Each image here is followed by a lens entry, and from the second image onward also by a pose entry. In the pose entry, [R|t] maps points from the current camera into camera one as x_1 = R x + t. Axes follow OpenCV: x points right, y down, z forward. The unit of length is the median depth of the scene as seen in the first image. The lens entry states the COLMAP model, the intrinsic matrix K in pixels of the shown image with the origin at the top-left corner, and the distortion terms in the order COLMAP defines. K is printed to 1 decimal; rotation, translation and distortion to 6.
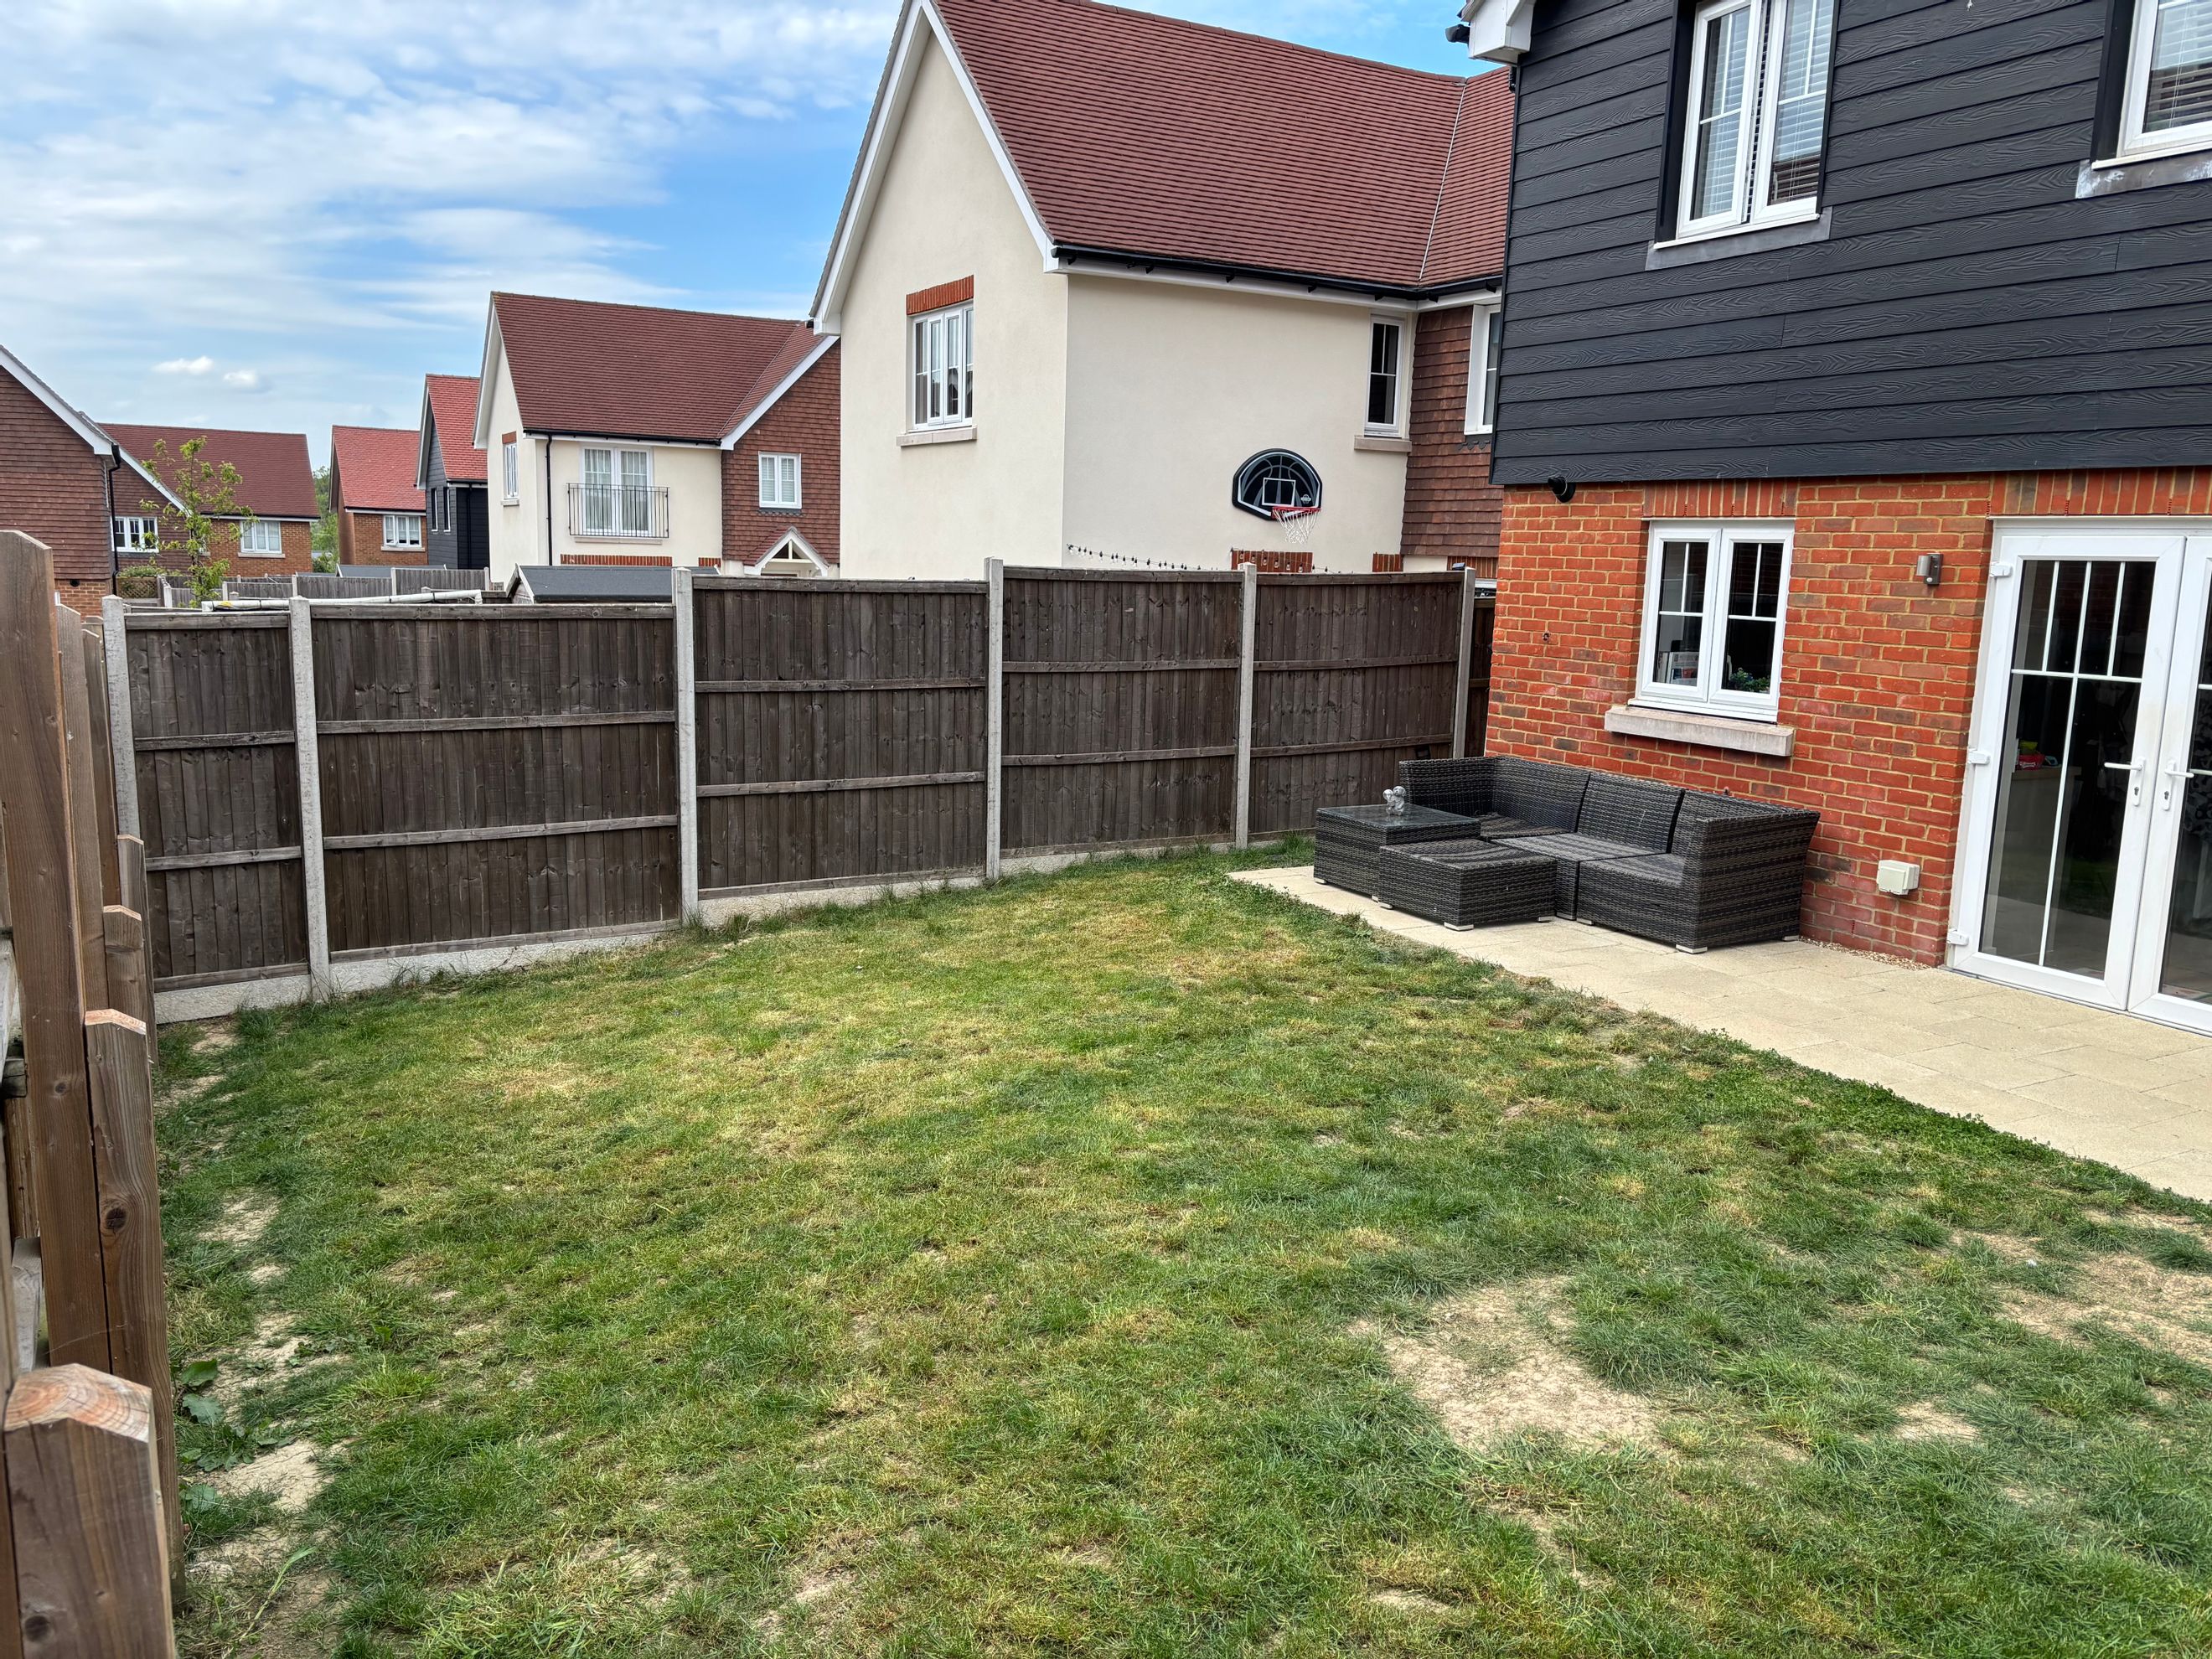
lens RADIAL K [[1670.3, 0, 1108.9], [0, 1670.3, 825.6], [0, 0, 1]] dist [0.066935, -0.075849]
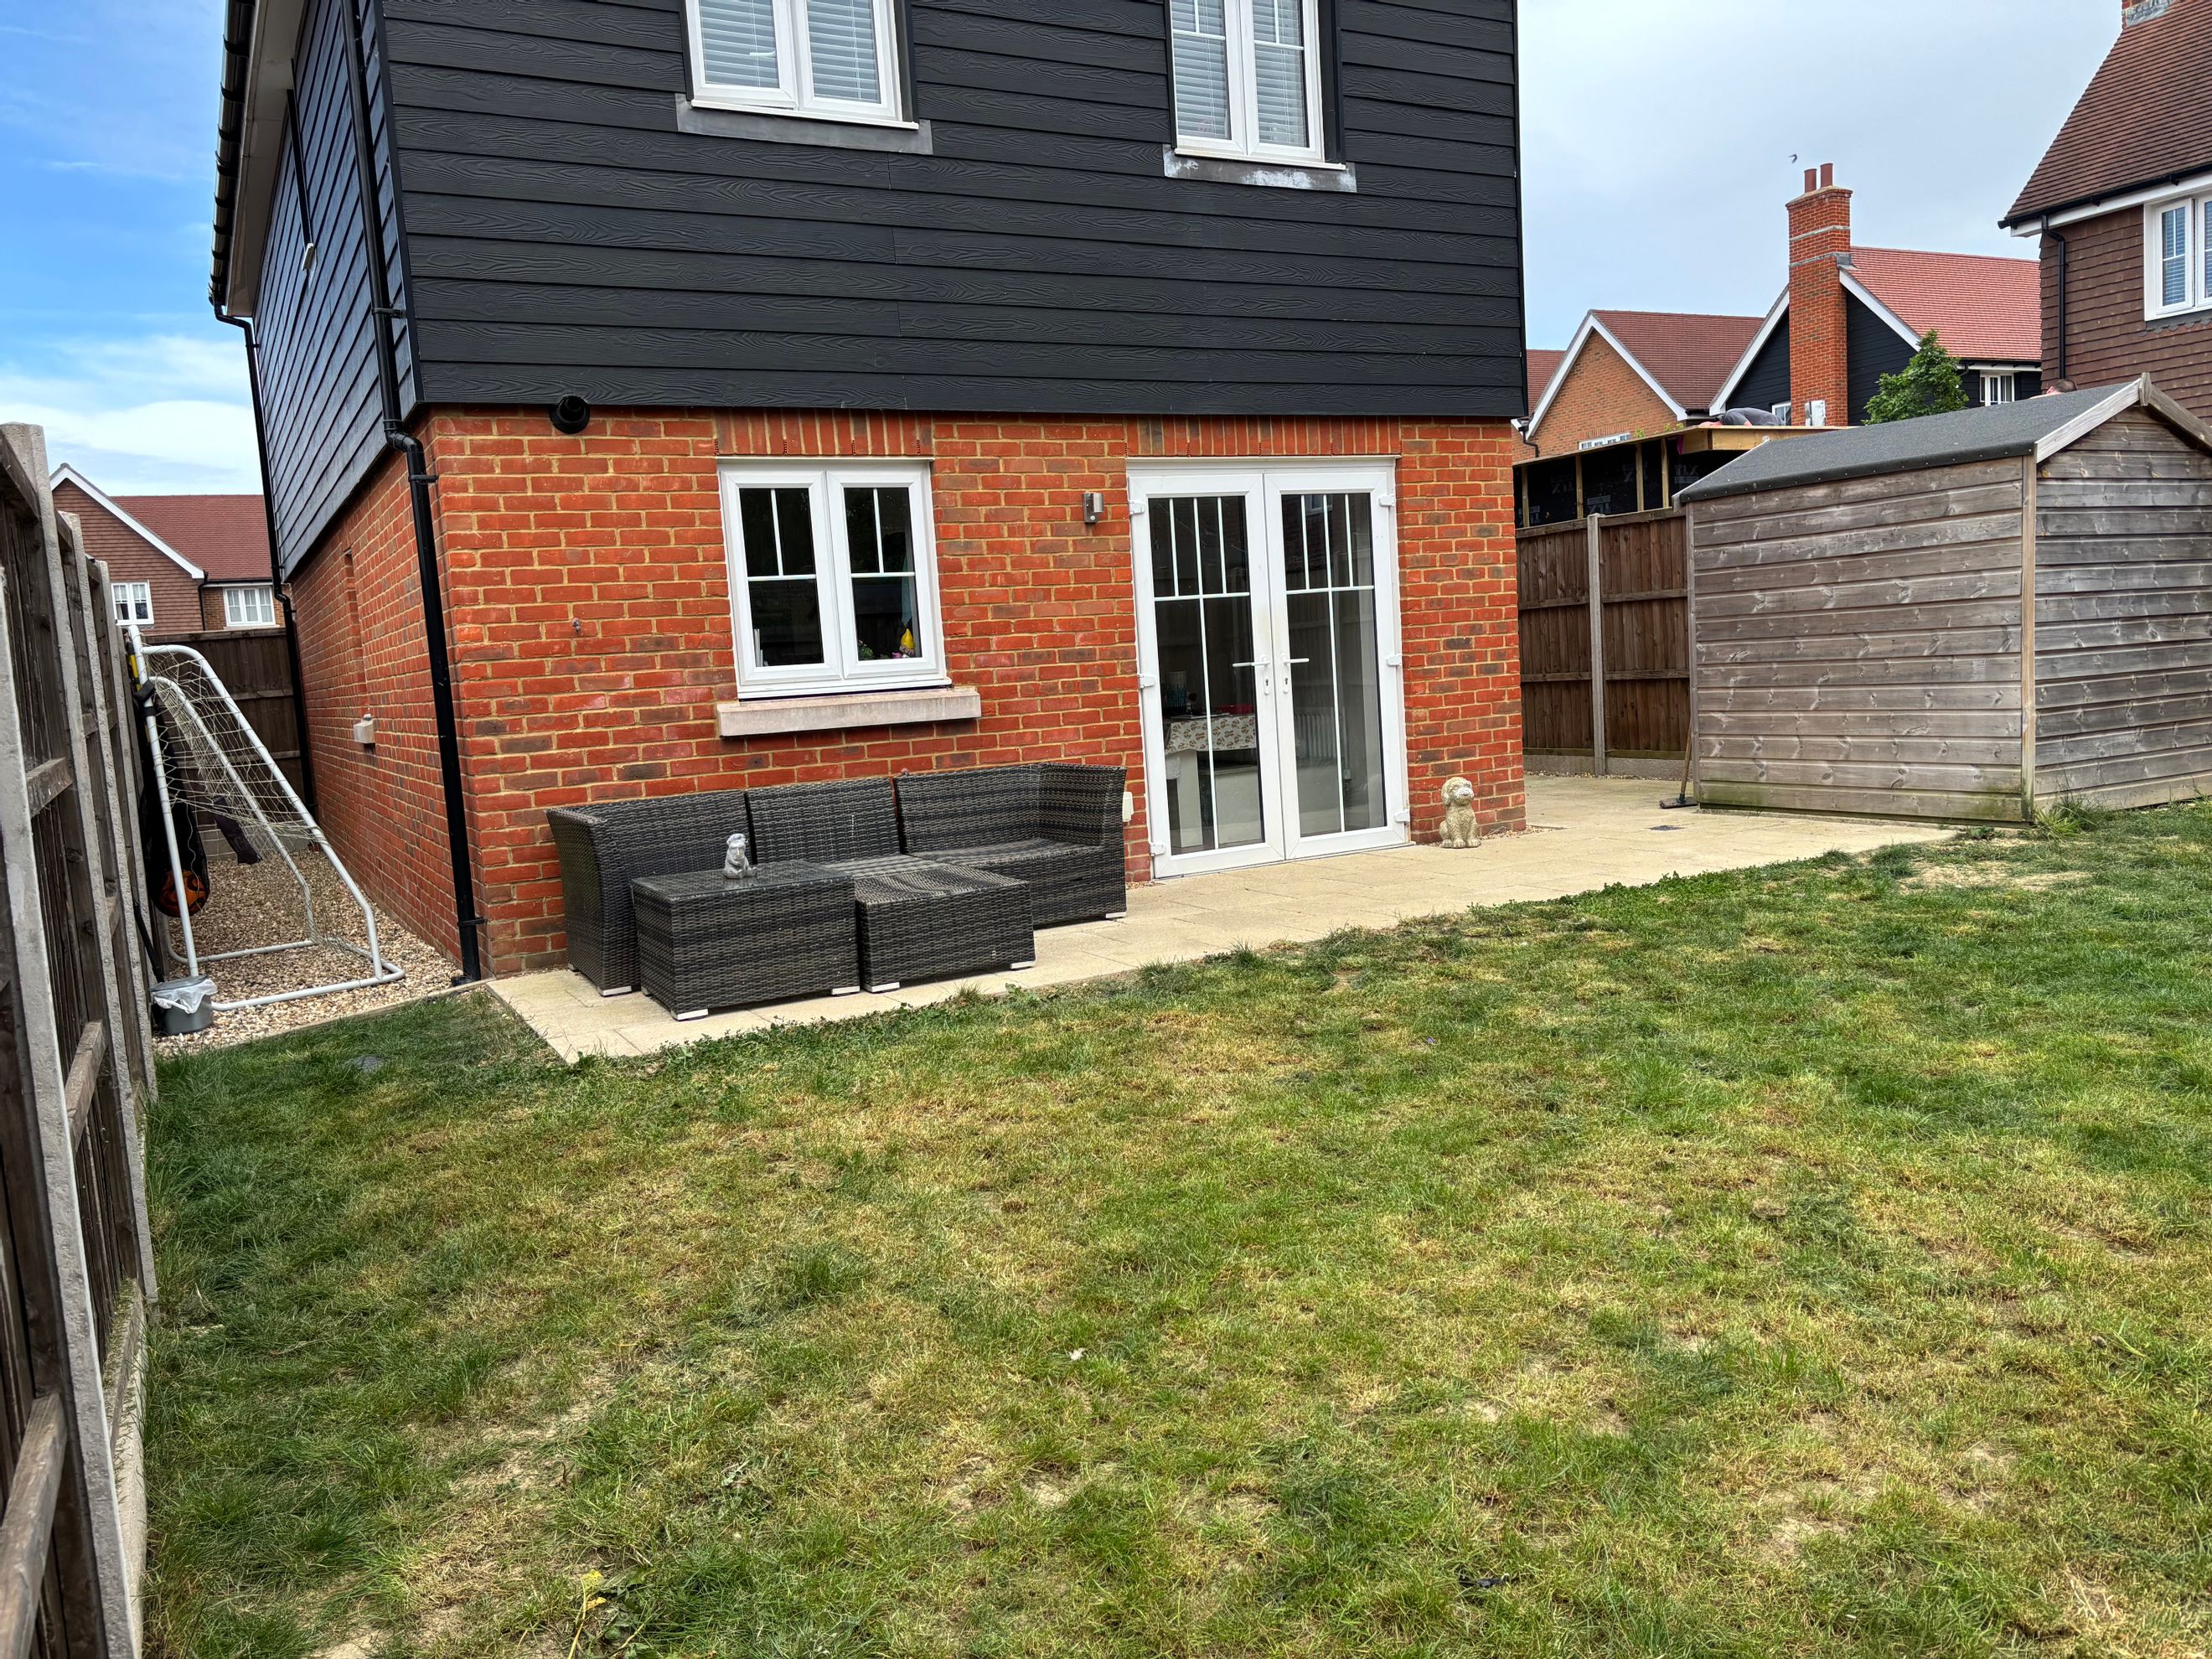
lens RADIAL K [[1670.3, 0, 1110.0], [0, 1670.3, 810.5], [0, 0, 1]] dist [0.066935, -0.075849]
pose [[0.011851, -0.124286, 0.992176, -0.520675], [0.227538, 0.966549, 0.118358, -0.085274], [-0.973697, 0.224355, 0.039735, 0.929497]]
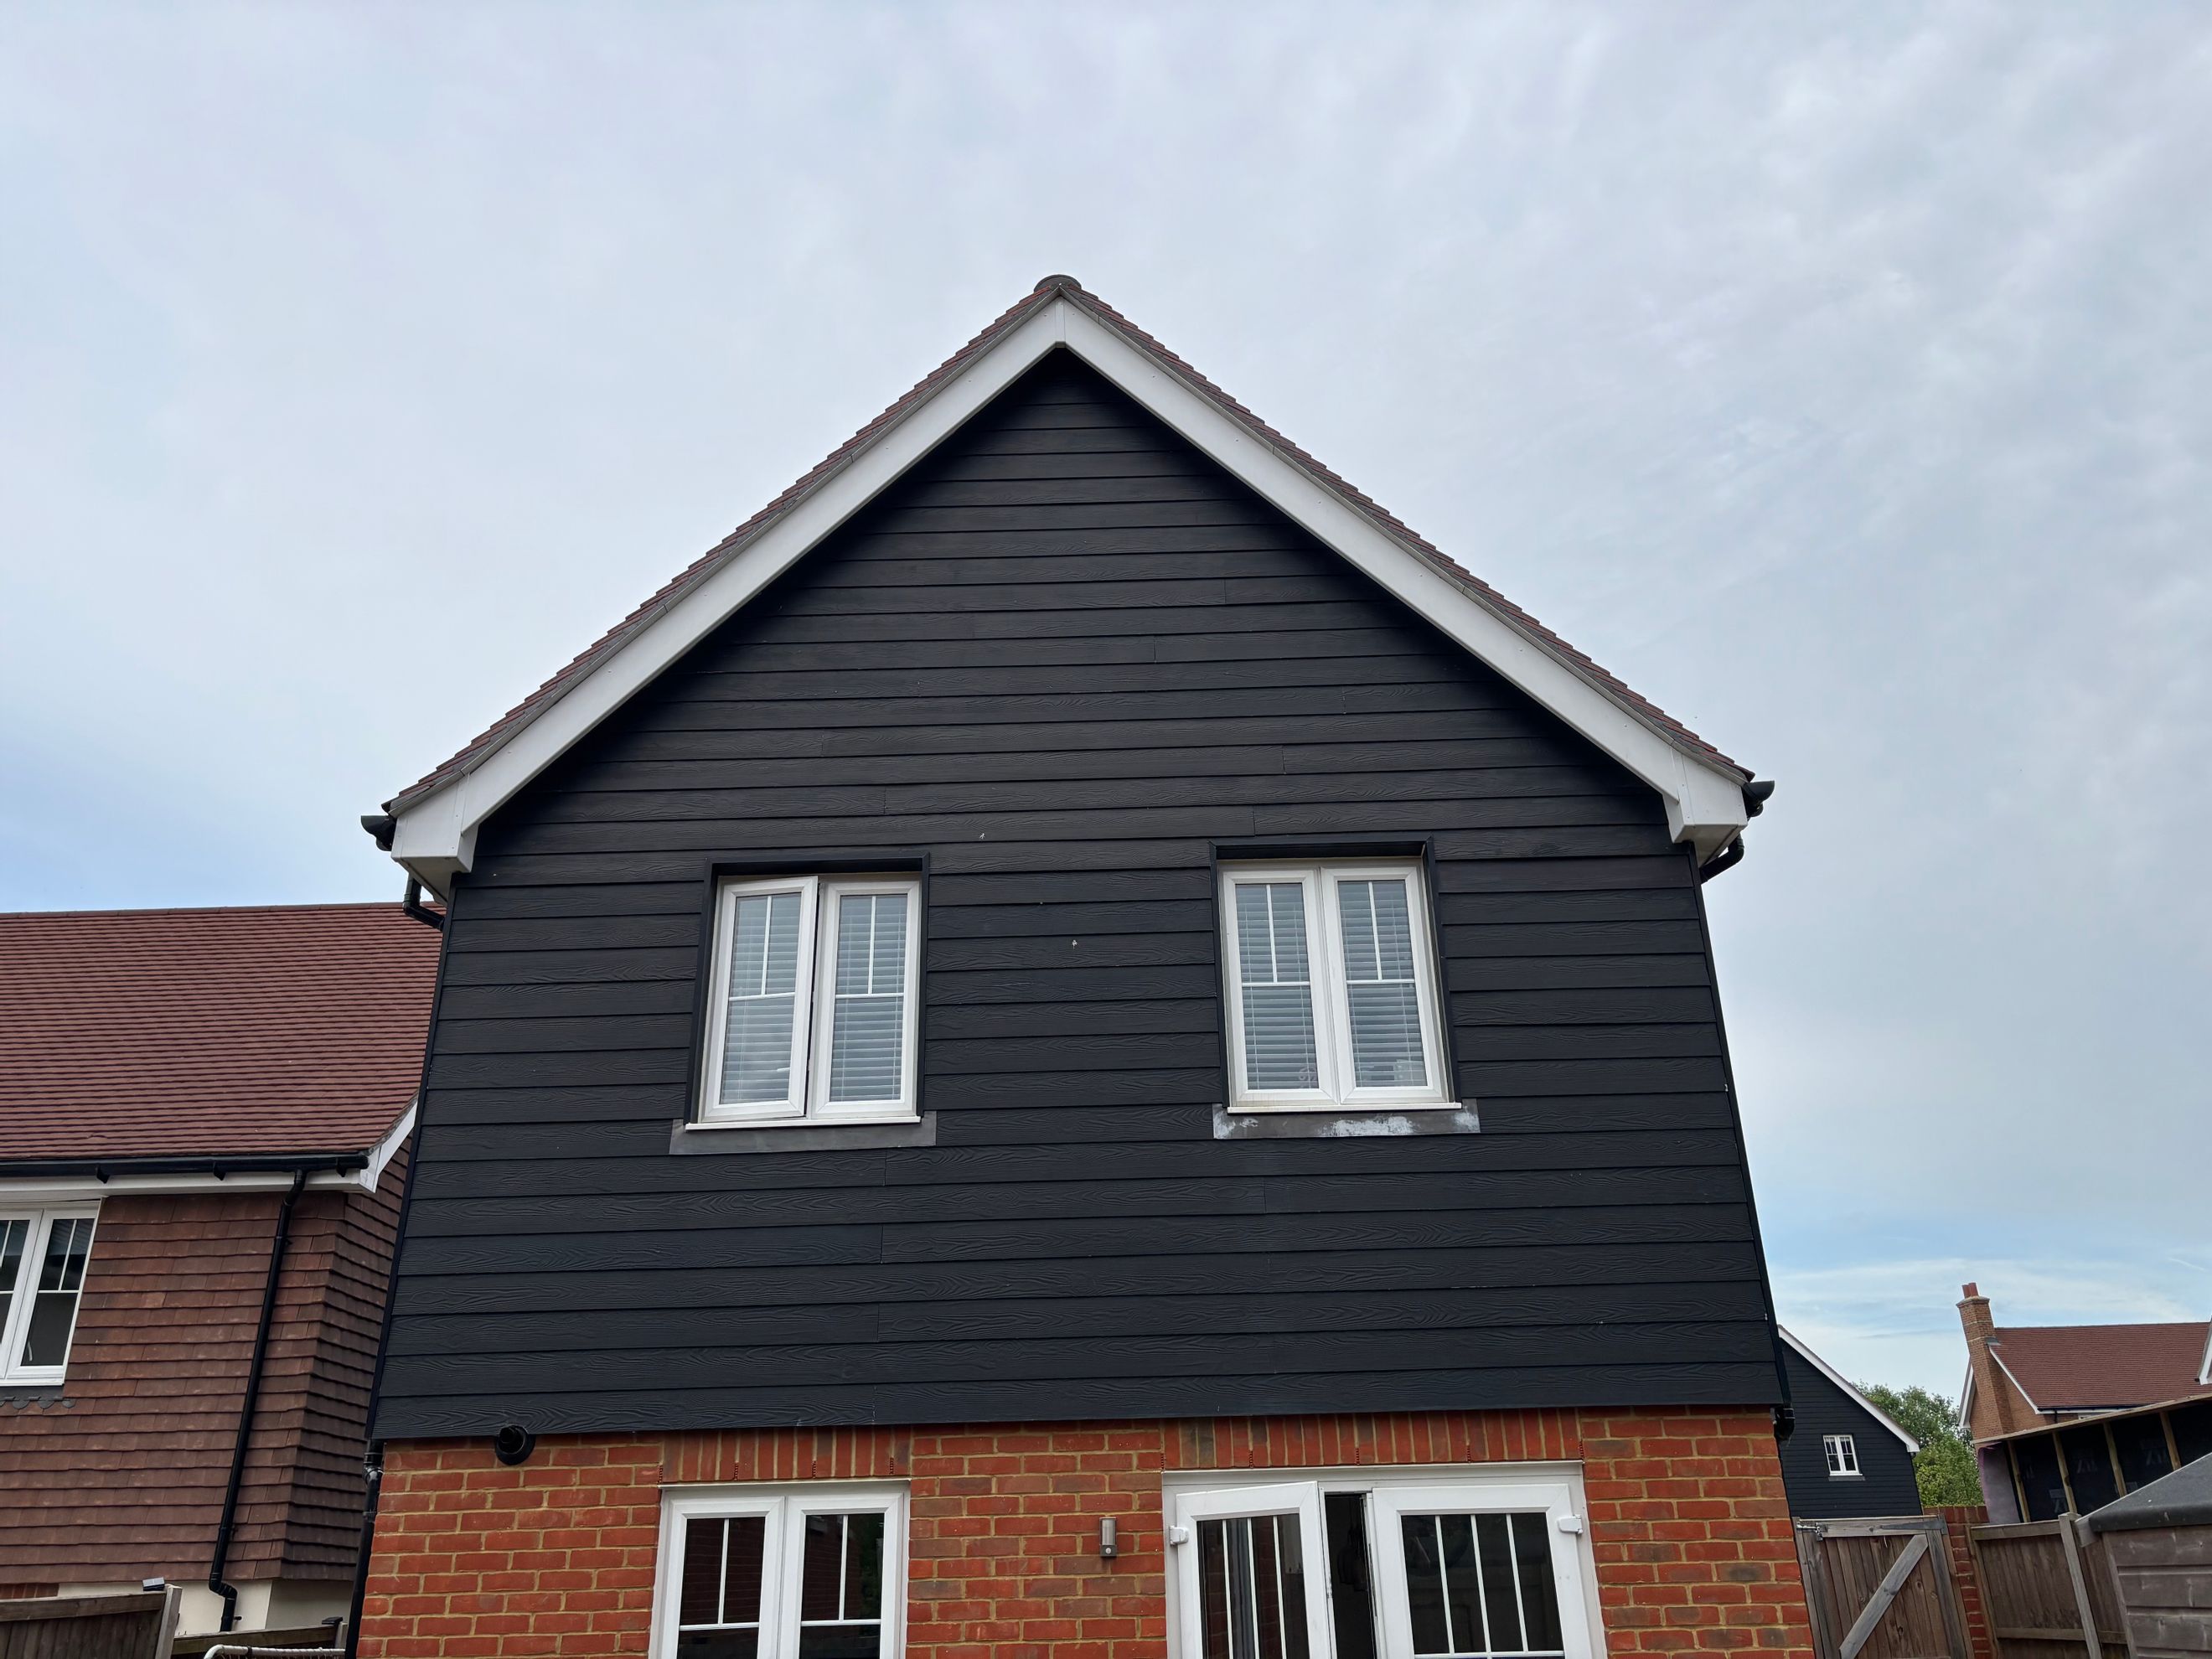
lens RADIAL K [[1670.3, 0, 1103.3], [0, 1670.3, 825.9], [0, 0, 1]] dist [0.066935, -0.075849]
pose [[0.504264, 0.316225, 0.803567, -0.288561], [0.178443, 0.872298, -0.455251, -0.073497], [-0.844912, 0.372958, 0.383441, 0.511122]]
